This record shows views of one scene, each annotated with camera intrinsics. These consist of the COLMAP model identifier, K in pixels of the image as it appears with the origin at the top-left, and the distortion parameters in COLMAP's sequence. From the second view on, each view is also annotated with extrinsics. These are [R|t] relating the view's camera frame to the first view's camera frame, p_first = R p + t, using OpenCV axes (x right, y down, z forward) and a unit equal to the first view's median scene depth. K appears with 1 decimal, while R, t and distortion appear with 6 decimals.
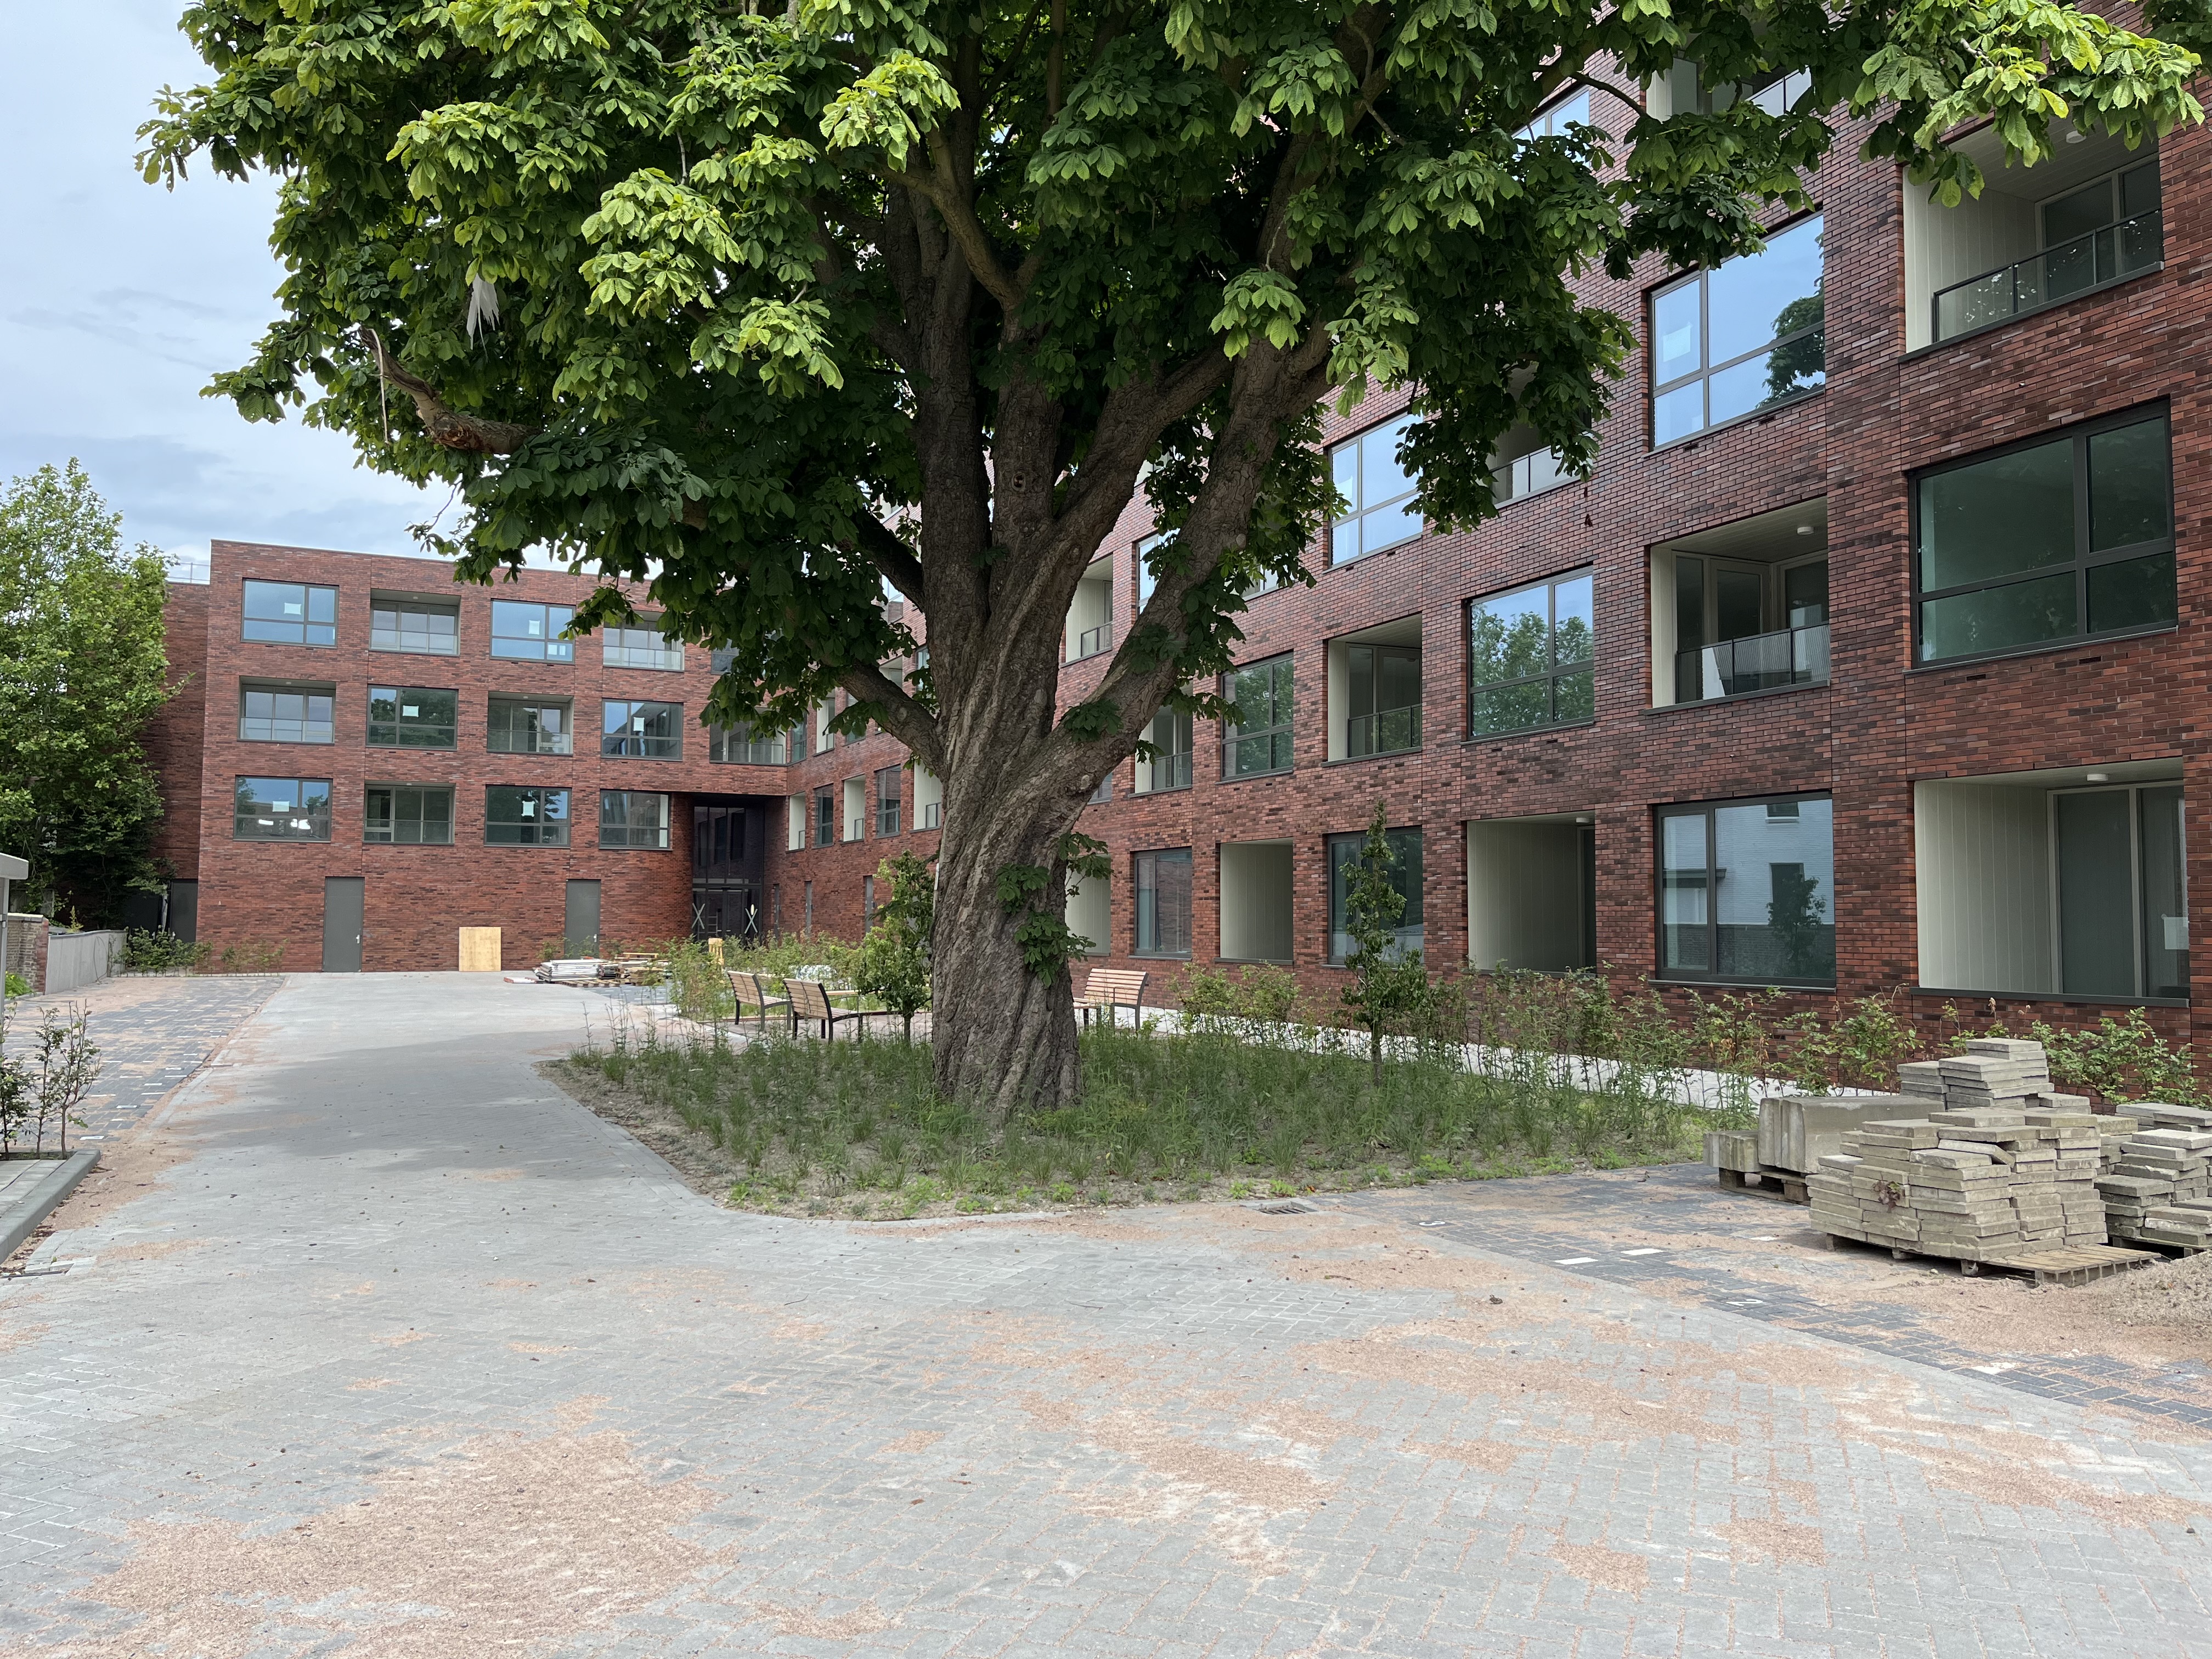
lens RADIAL K [[1668.0, 0, 1113.5], [0, 1668.0, 828.6], [0, 0, 1]] dist [0.000062, -0.008598]
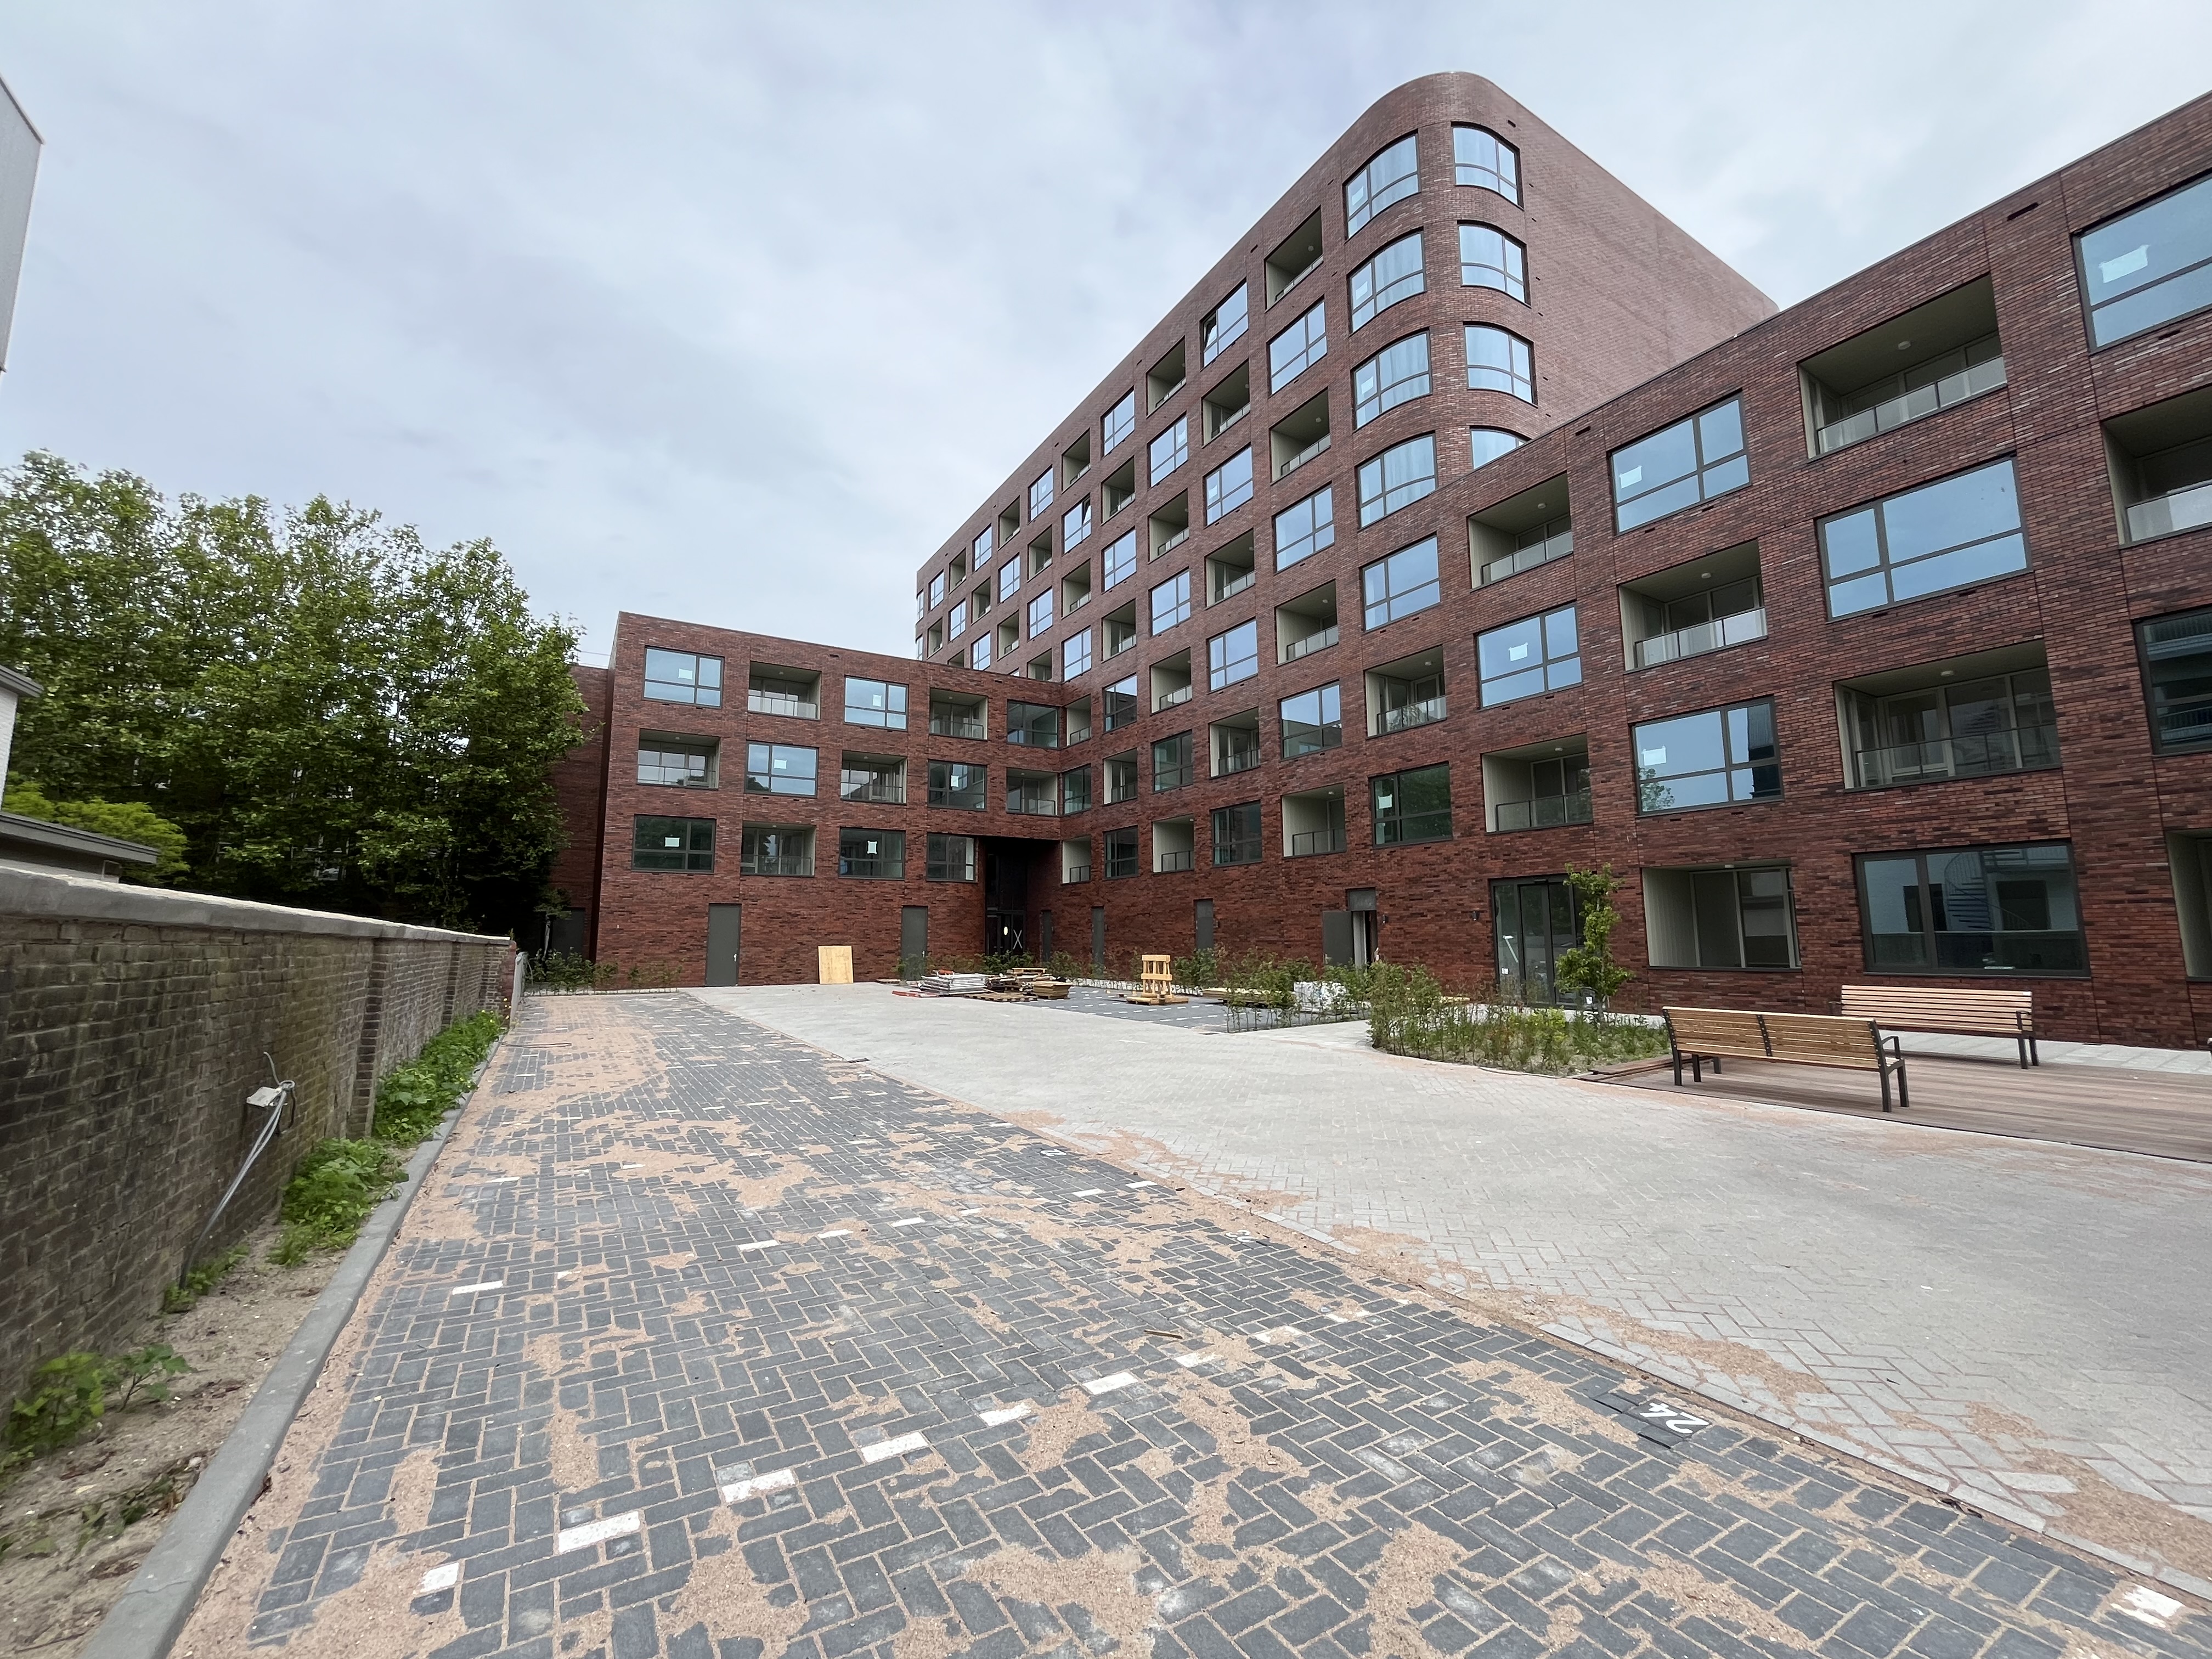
lens RADIAL K [[906.3, 0, 1094.3], [0, 906.3, 825.8], [0, 0, 1]] dist [0.000463, 0.000136]
pose [[0.993567, 0.005485, 0.113110, -0.275351], [0.002363, 0.997605, -0.069135, 0.019086], [-0.113219, 0.068957, 0.991174, 0.339595]]
